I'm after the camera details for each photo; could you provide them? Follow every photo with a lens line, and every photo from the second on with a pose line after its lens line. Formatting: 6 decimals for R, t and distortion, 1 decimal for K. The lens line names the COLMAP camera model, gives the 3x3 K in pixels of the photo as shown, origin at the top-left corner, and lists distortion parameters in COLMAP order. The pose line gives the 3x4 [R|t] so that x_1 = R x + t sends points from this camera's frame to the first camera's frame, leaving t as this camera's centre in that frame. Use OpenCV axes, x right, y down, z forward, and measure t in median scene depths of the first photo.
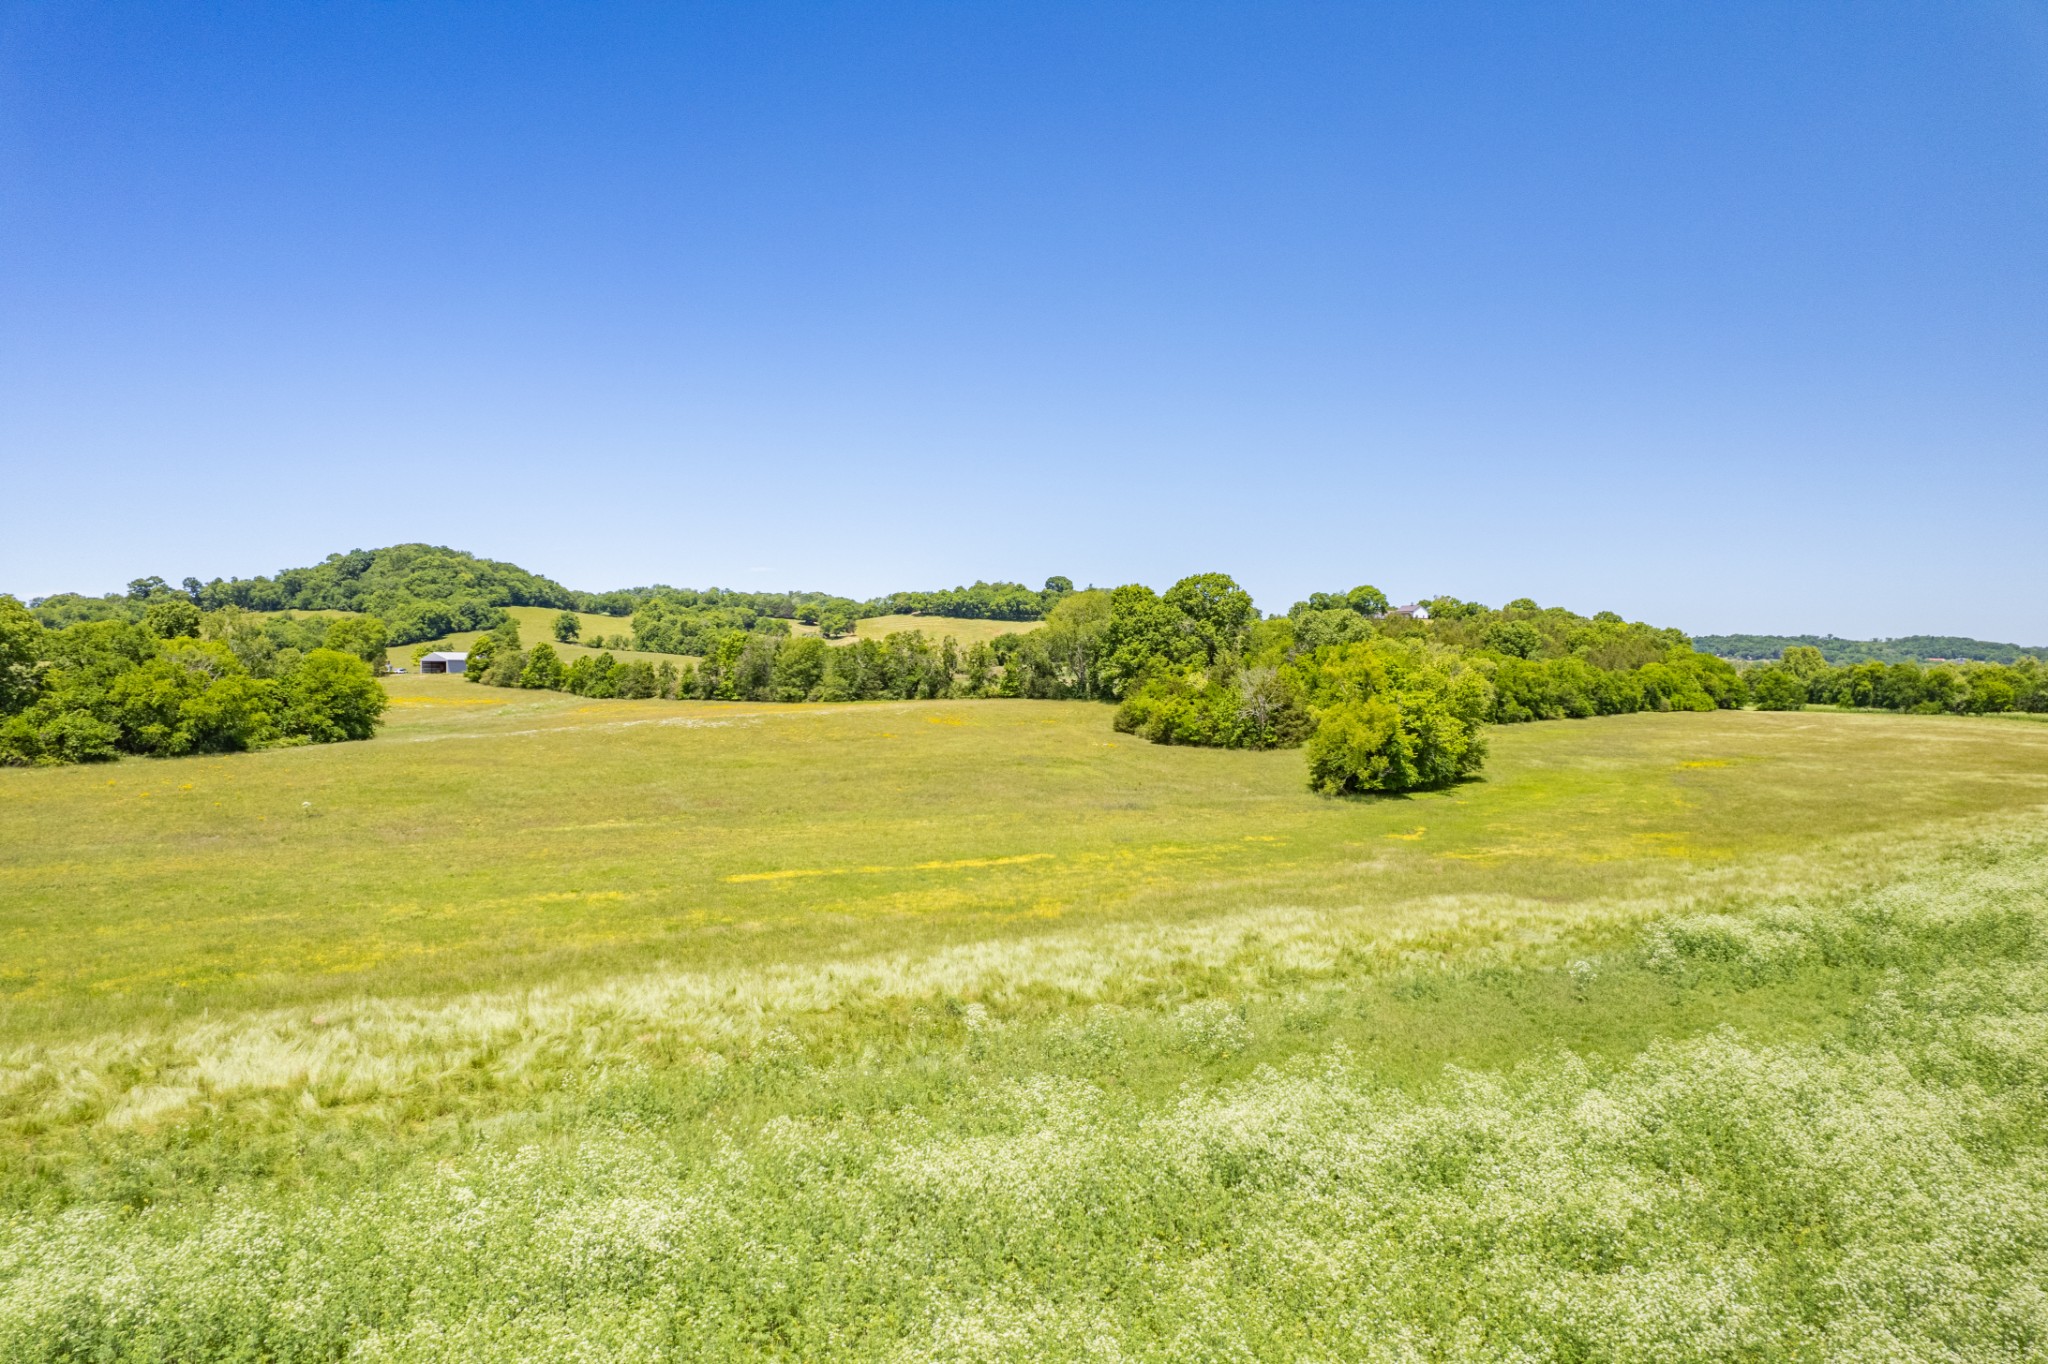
lens RADIAL K [[1332.2, 0, 1032.1], [0, 1332.2, 688.3], [0, 0, 1]] dist [-0.081277, 0.072163]
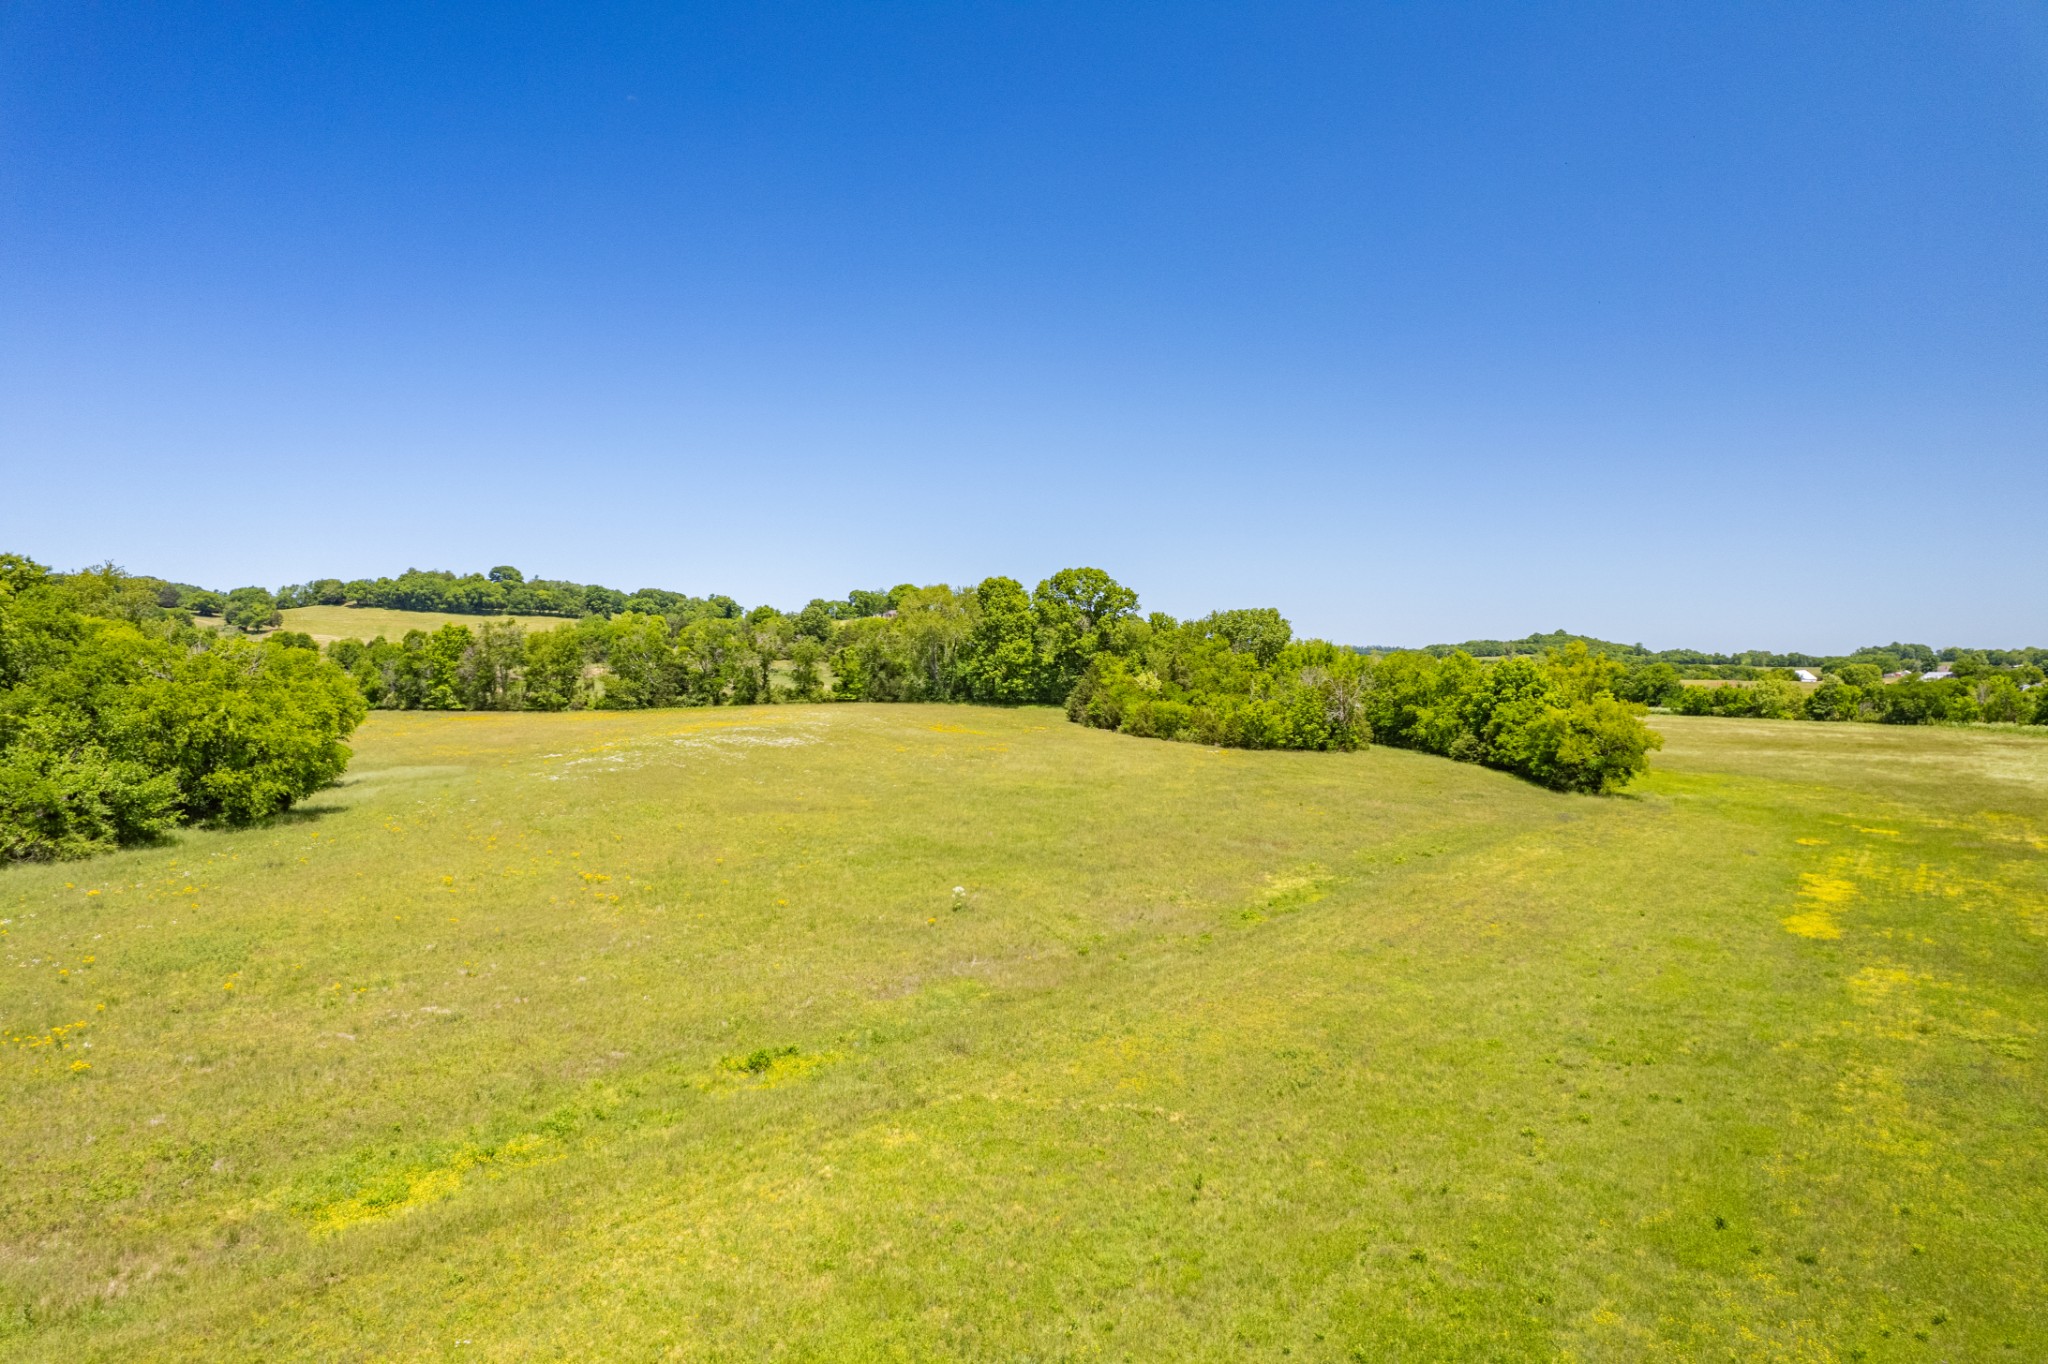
lens RADIAL K [[1332.2, 0, 1032.1], [0, 1332.2, 688.3], [0, 0, 1]] dist [-0.081277, 0.072163]
pose [[0.878059, -0.009539, 0.478457, -0.255182], [0.009166, 0.999953, 0.003114, -0.002663], [-0.478465, 0.001651, 0.878105, 0.132388]]
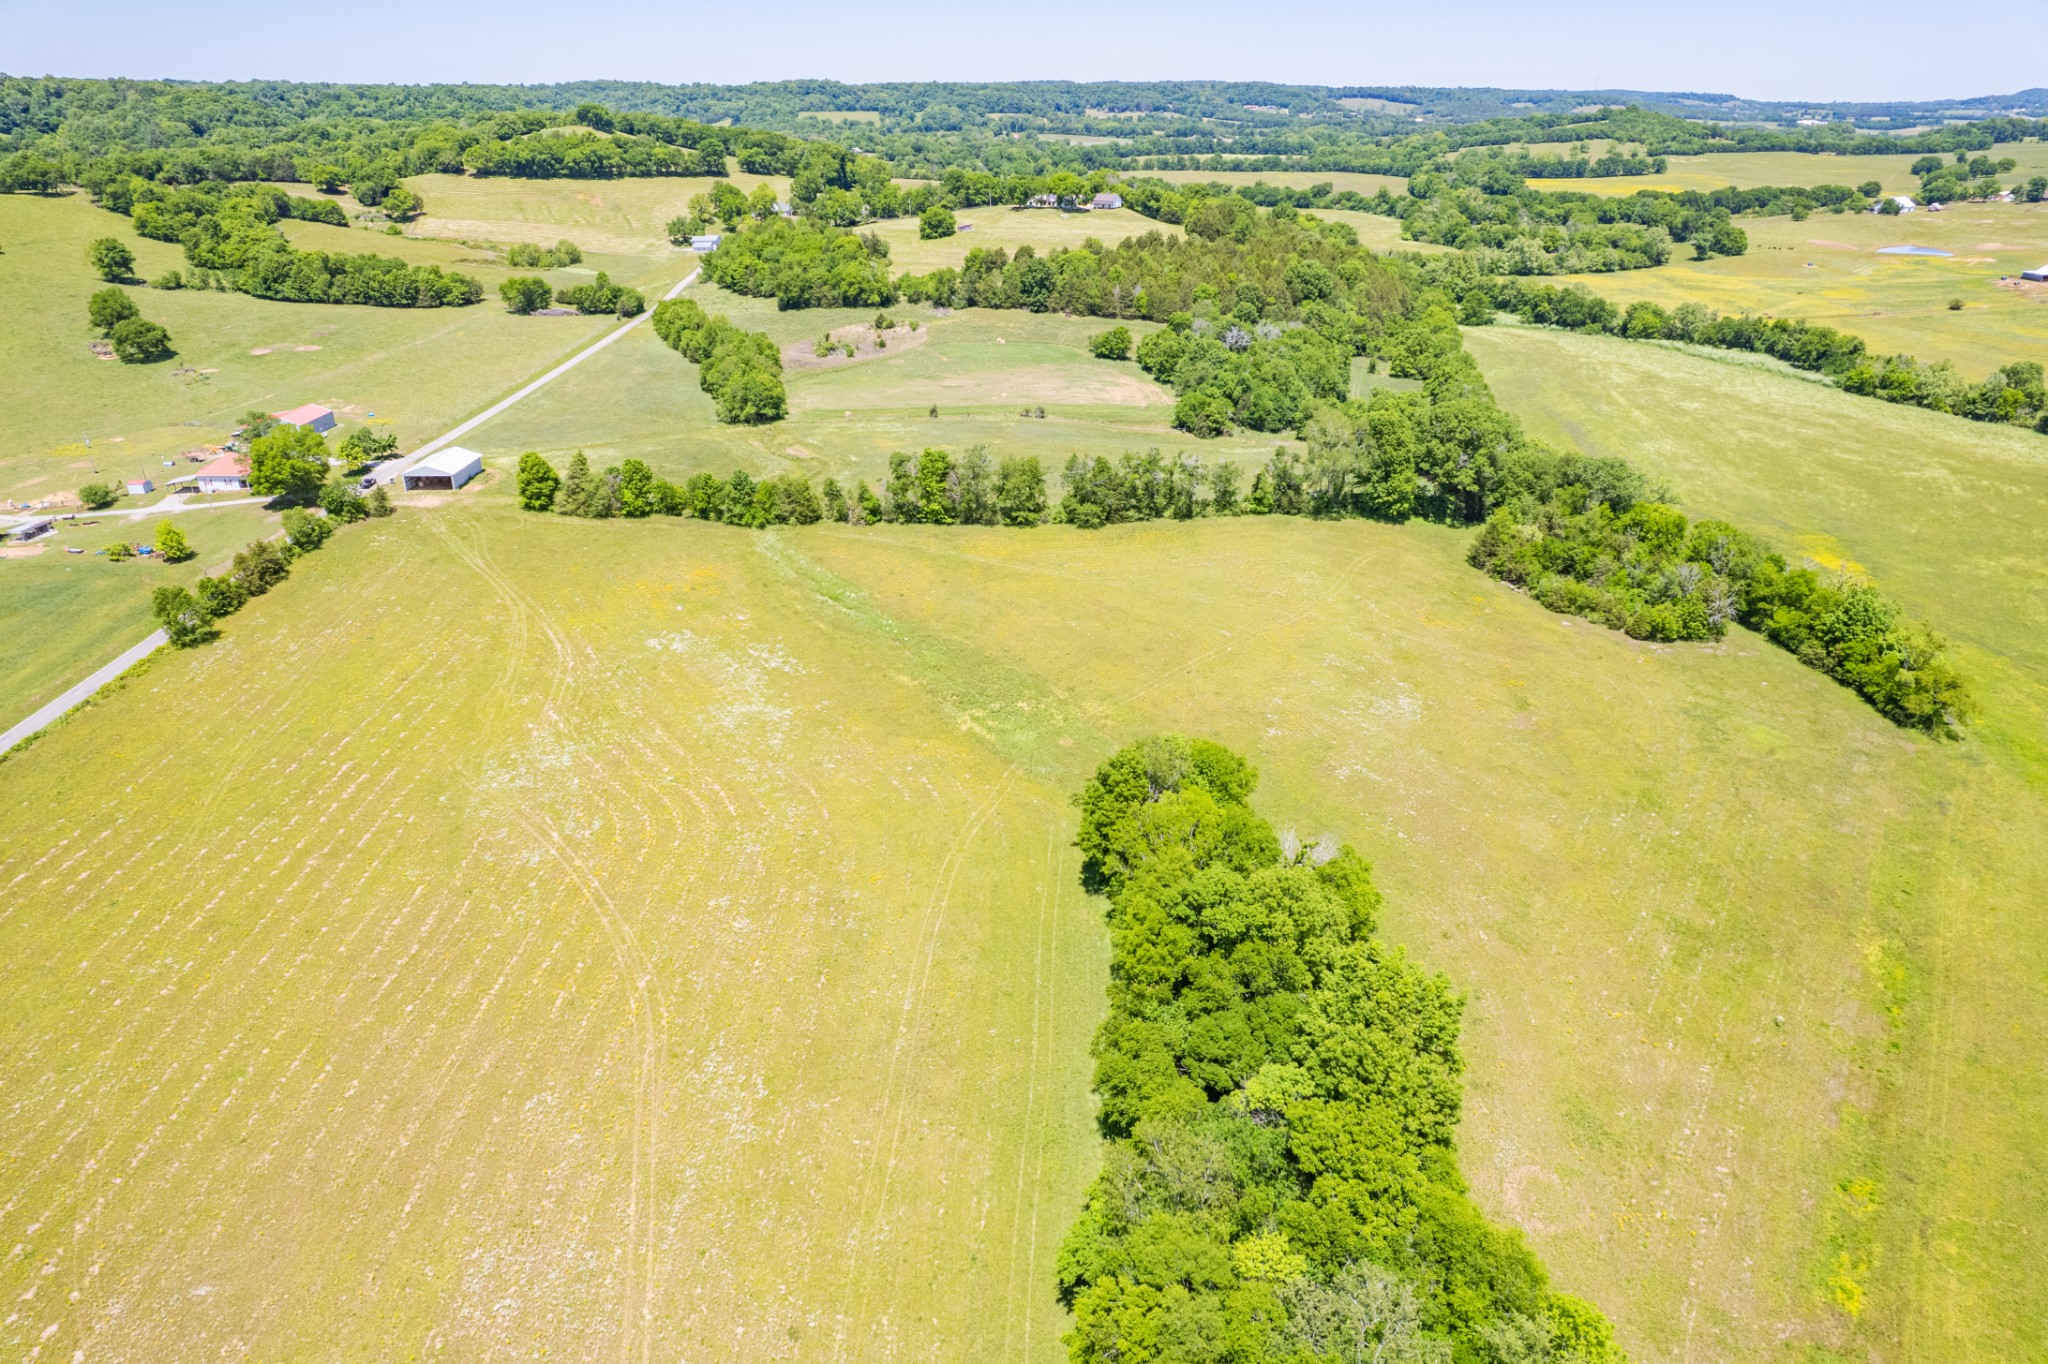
lens RADIAL K [[1325.3, 0, 1031.0], [0, 1325.3, 687.7], [0, 0, 1]] dist [-0.066847, 0.066419]
pose [[0.874258, -0.206609, 0.439301, -0.538647], [0.014563, 0.915669, 0.401670, -0.234423], [-0.485243, -0.344766, 0.803540, 0.123026]]
